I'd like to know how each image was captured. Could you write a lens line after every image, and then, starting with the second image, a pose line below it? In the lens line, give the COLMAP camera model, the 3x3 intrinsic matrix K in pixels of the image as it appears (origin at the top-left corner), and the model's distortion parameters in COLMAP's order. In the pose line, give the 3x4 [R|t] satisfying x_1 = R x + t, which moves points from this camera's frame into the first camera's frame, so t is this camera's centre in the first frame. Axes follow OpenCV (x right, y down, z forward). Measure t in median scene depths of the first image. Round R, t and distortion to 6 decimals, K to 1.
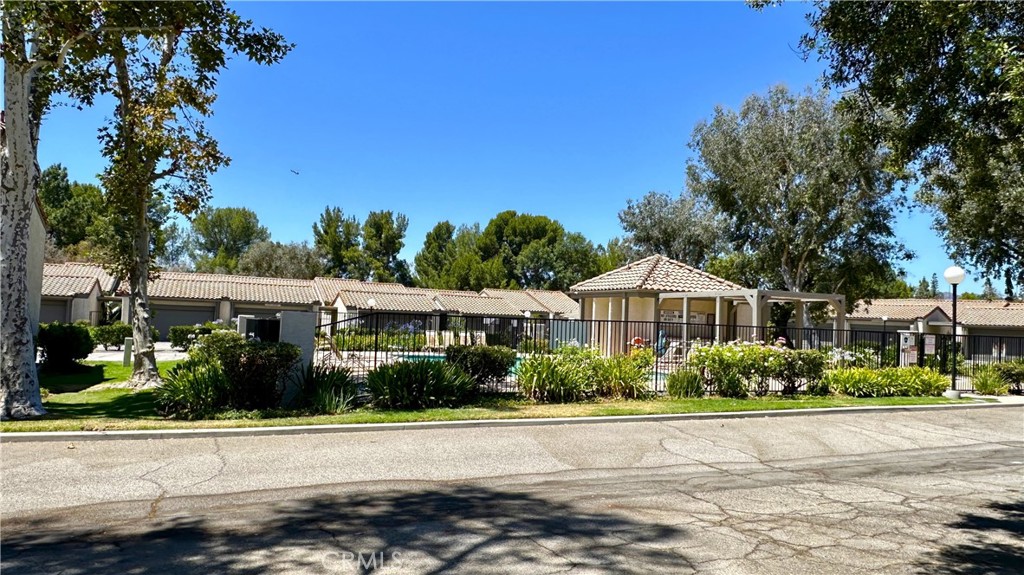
lens RADIAL K [[697.3, 0, 522.9], [0, 697.3, 282.4], [0, 0, 1]] dist [0.002329, -0.002545]
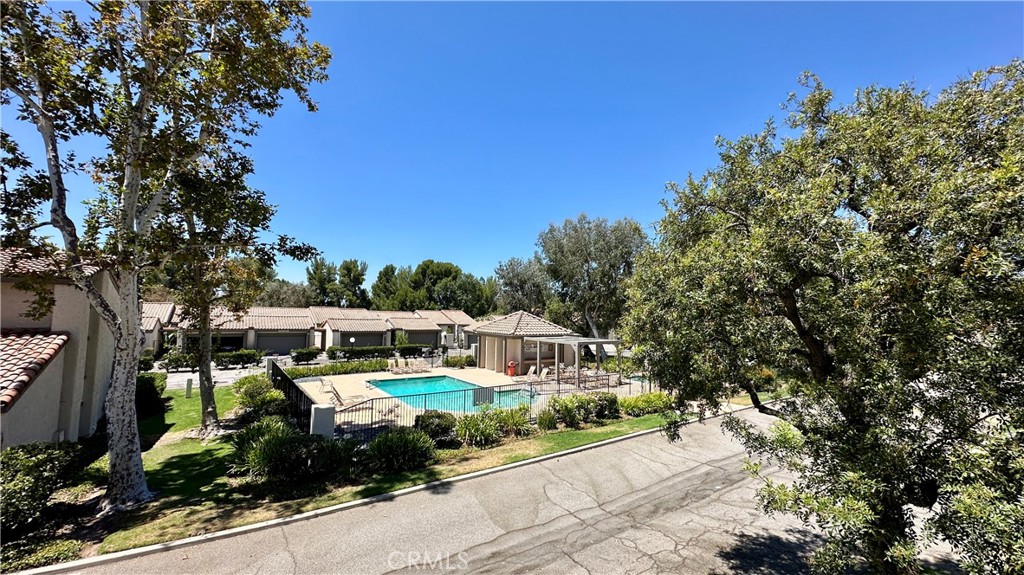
lens RADIAL K [[397.6, 0, 513.1], [0, 397.6, 287.5], [0, 0, 1]] dist [-0.000702, -0.000173]
pose [[0.981352, -0.007130, 0.192088, -0.012069], [0.009456, 0.999893, -0.011195, -0.043990], [-0.191987, 0.012803, 0.981314, -0.002051]]
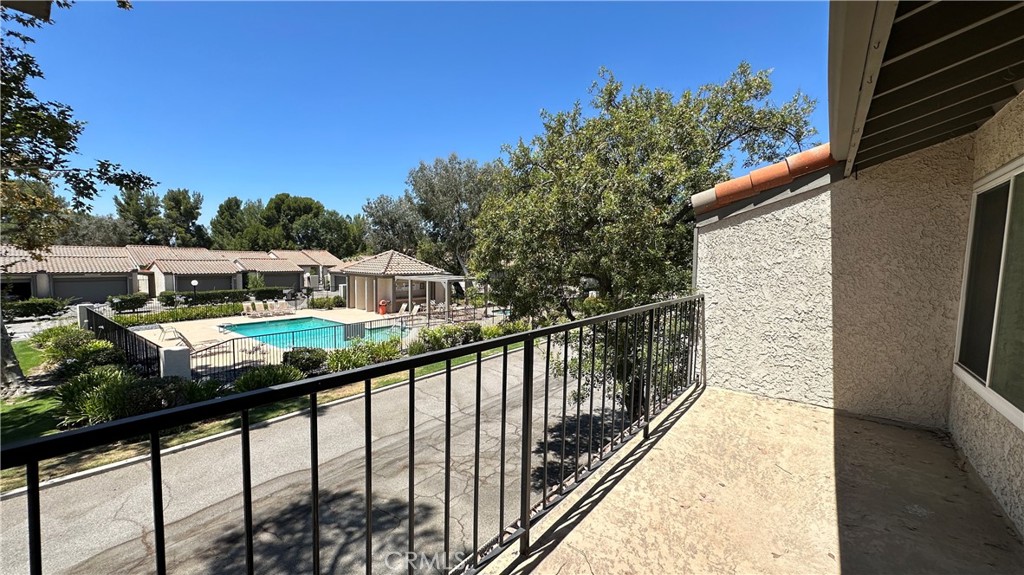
lens RADIAL K [[397.6, 0, 503.7], [0, 397.6, 283.8], [0, 0, 1]] dist [-0.000702, -0.000173]
pose [[0.885172, -0.055174, 0.461982, -0.014618], [-0.005482, 0.991638, 0.128933, -0.043524], [-0.465233, -0.116660, 0.877467, -0.020816]]
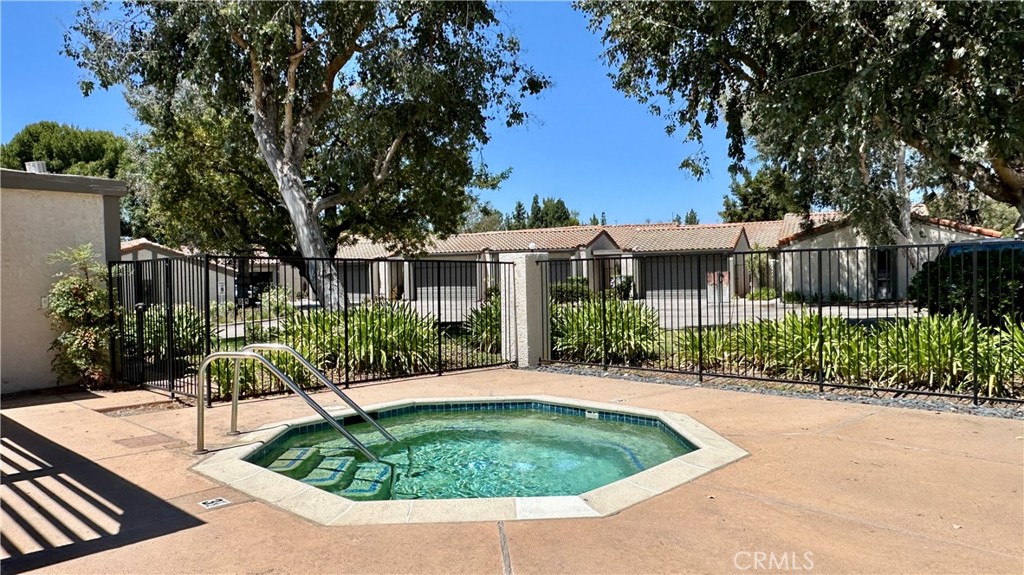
lens RADIAL K [[697.3, 0, 514.5], [0, 697.3, 283.6], [0, 0, 1]] dist [0.002329, -0.002545]
pose [[0.918035, -0.066861, 0.390821, 0.245868], [0.039214, 0.996158, 0.078308, 0.034549], [-0.394555, -0.056564, 0.917130, 0.405709]]
